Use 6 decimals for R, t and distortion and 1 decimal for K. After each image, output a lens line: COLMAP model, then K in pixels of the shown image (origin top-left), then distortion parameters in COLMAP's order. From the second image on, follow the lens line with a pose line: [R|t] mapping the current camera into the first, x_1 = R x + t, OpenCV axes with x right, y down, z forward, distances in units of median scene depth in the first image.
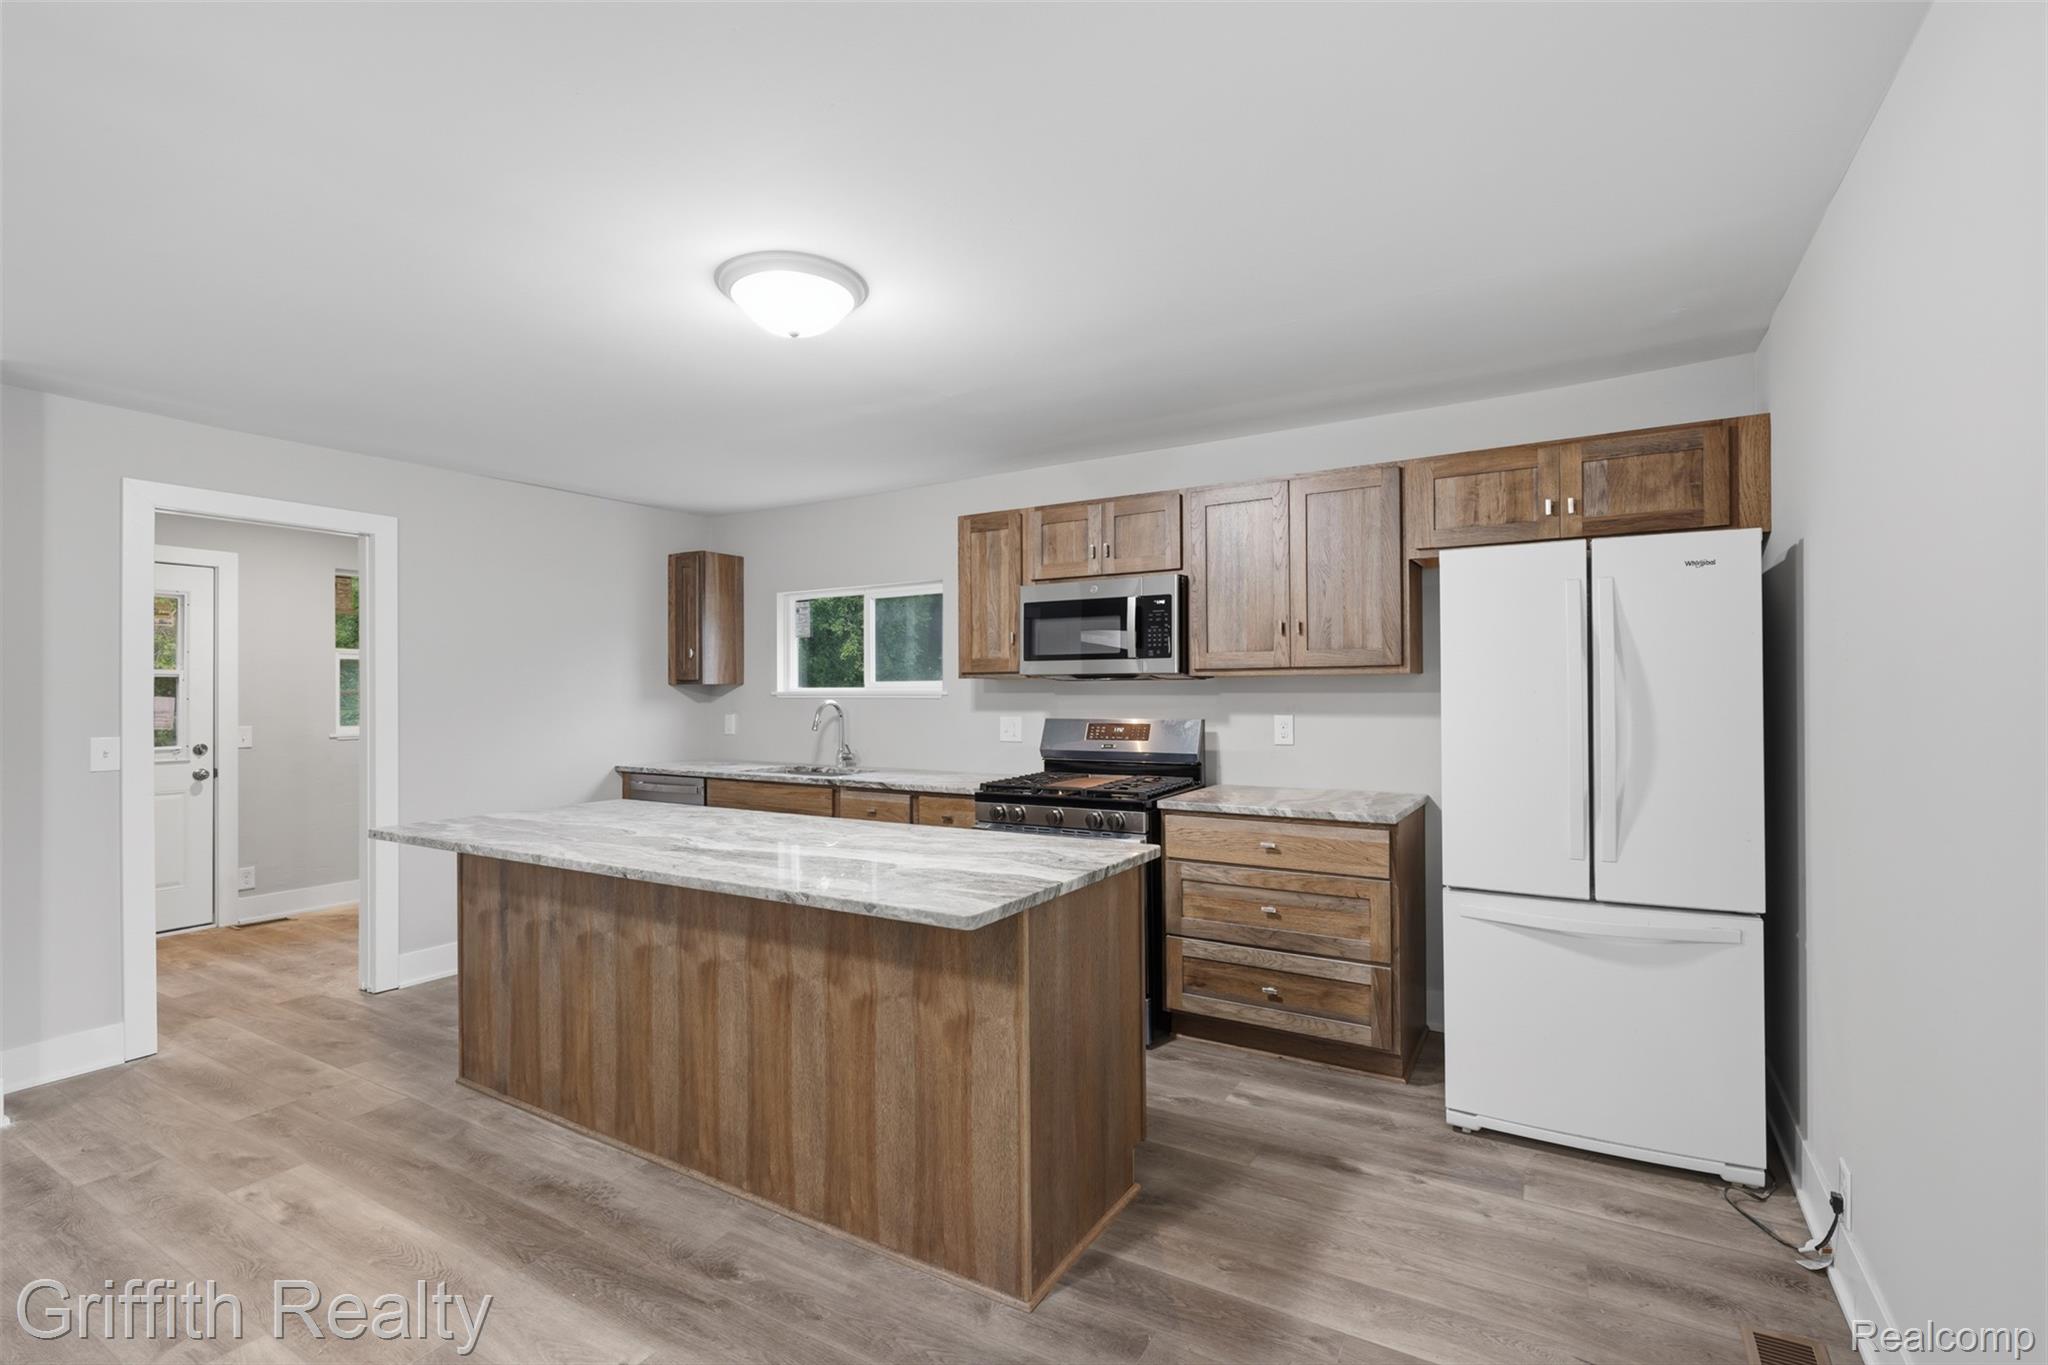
lens RADIAL K [[923.8, 0, 1026.7], [0, 923.8, 684.7], [0, 0, 1]] dist [-0.001142, 0.001223]
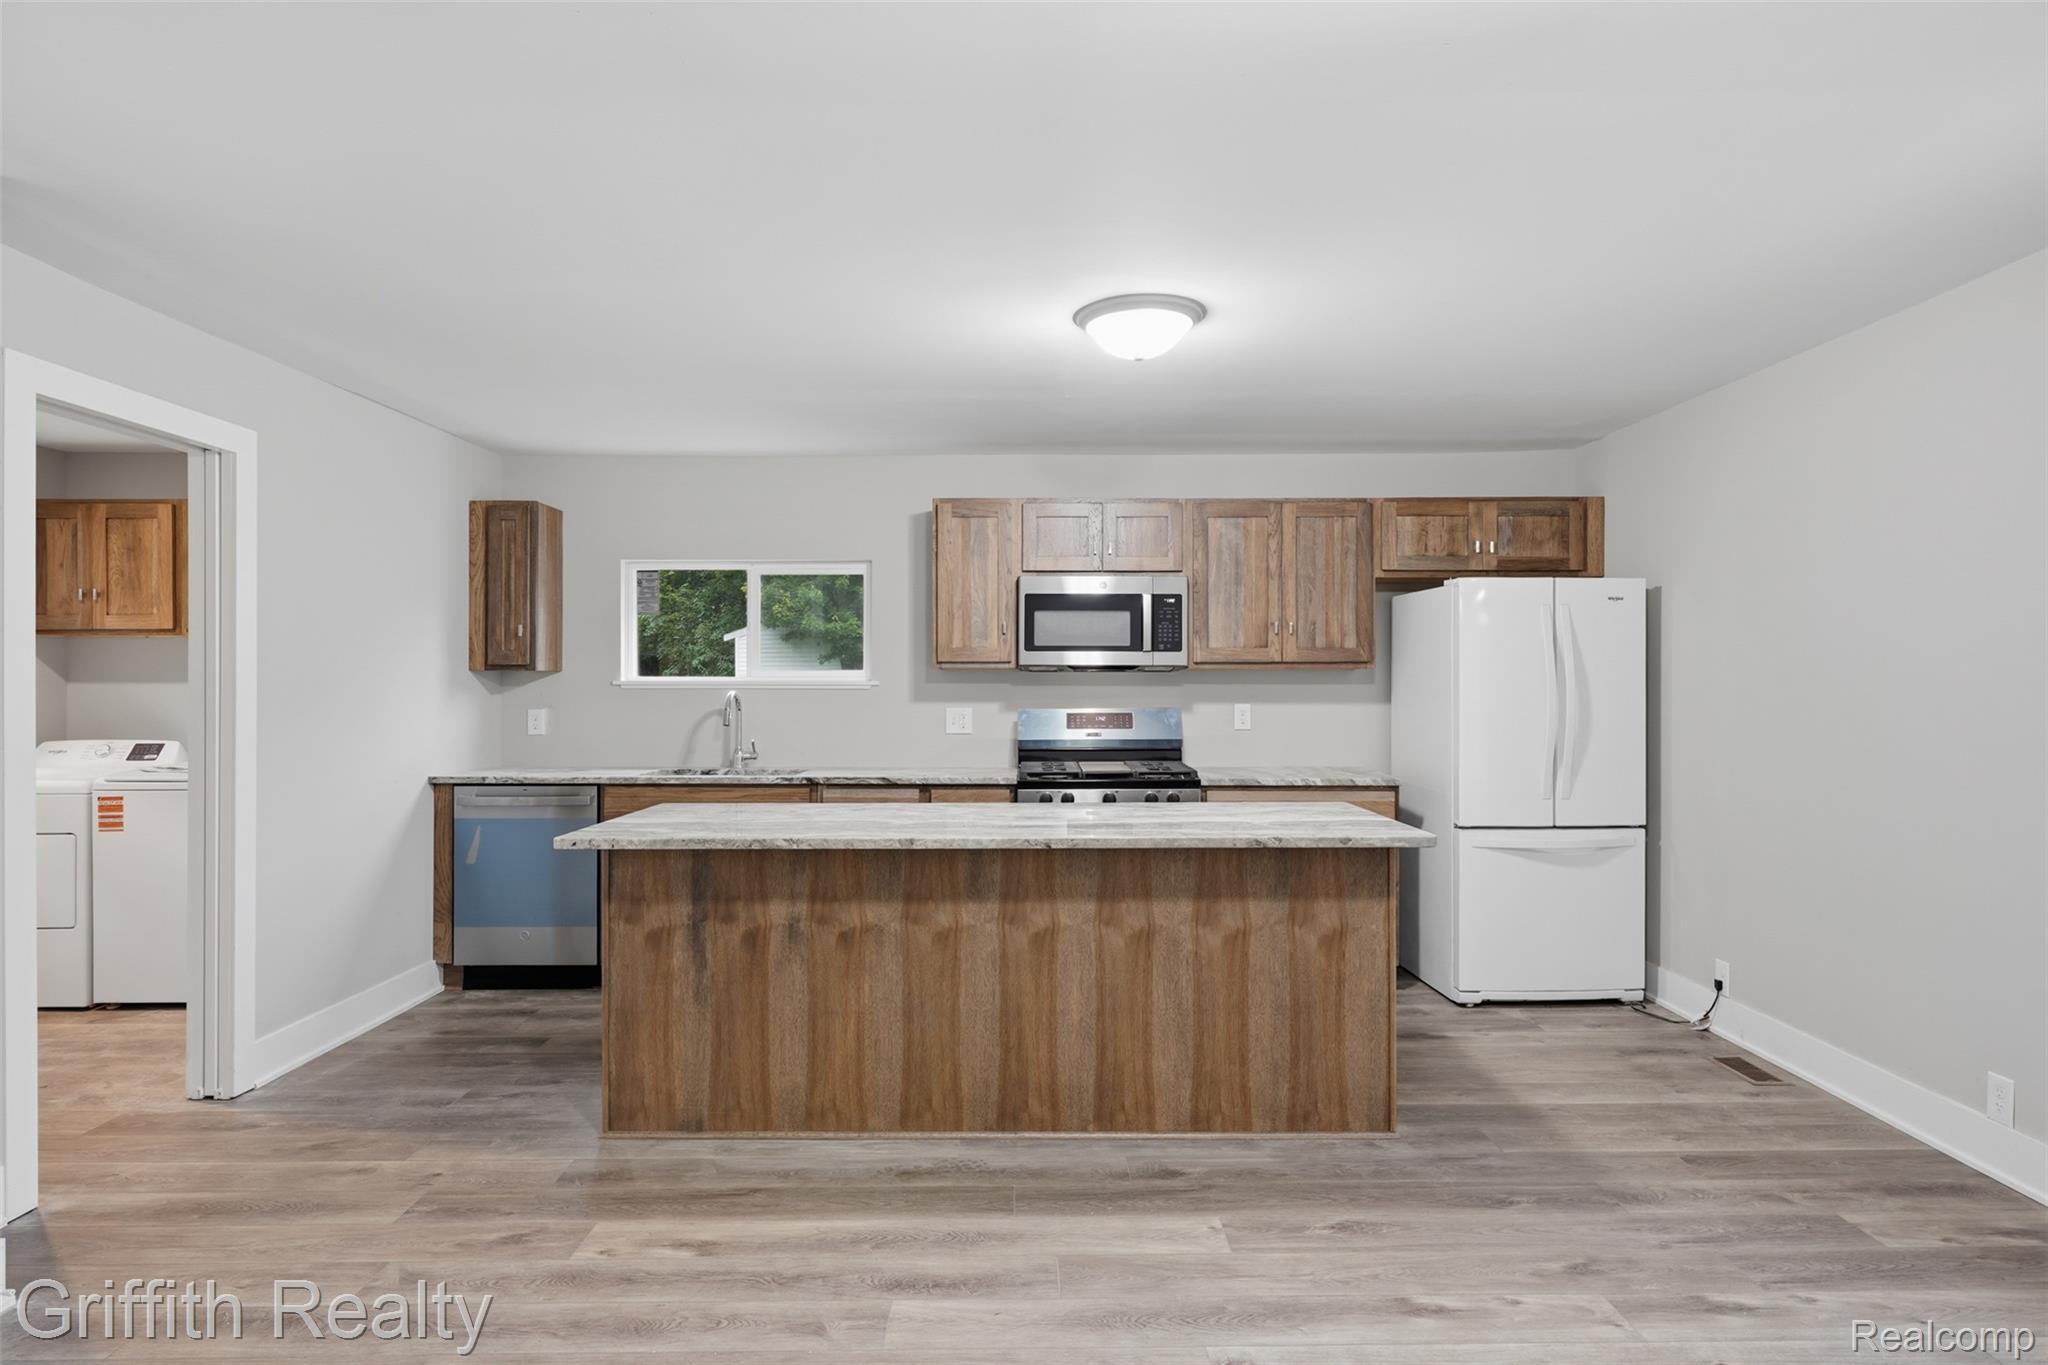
lens RADIAL K [[1147.8, 0, 1026.2], [0, 1147.8, 682.9], [0, 0, 1]] dist [0.005110, -0.002064]
pose [[0.858124, 0.007027, 0.513394, -0.928755], [-0.007726, 0.999970, -0.000774, 0.014328], [-0.513384, -0.003303, 0.858152, -0.110207]]
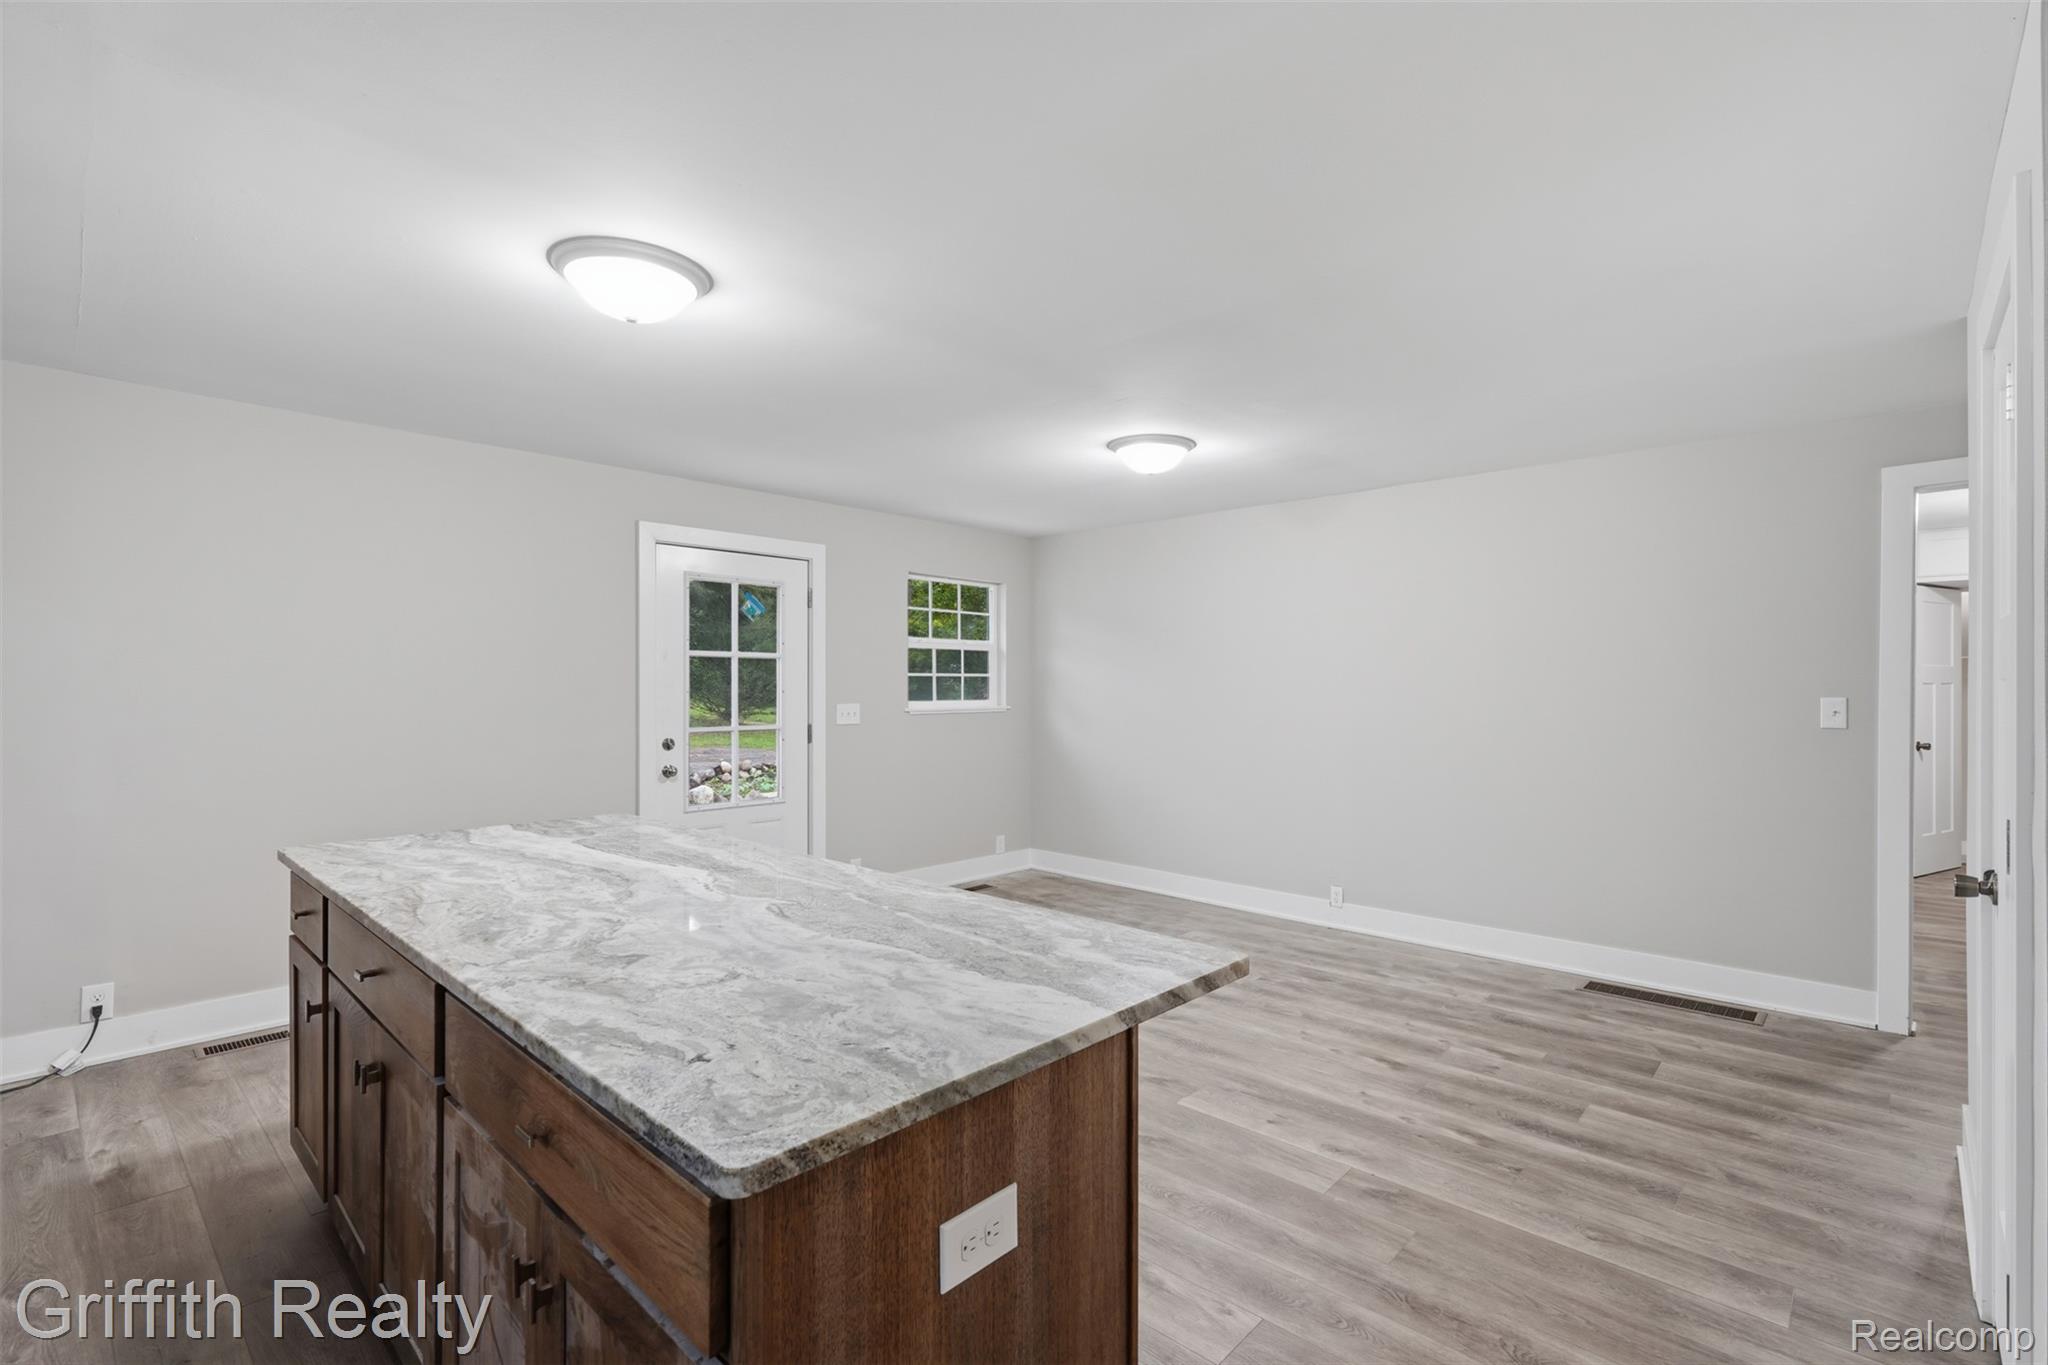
lens RADIAL K [[923.8, 0, 1023.3], [0, 923.8, 682.1], [0, 0, 1]] dist [-0.001142, 0.001223]
pose [[-0.975836, 0.005896, 0.218425, -0.745021], [0.005245, 0.999980, -0.003562, 0.004636], [-0.218442, -0.002330, -0.975847, 1.587146]]
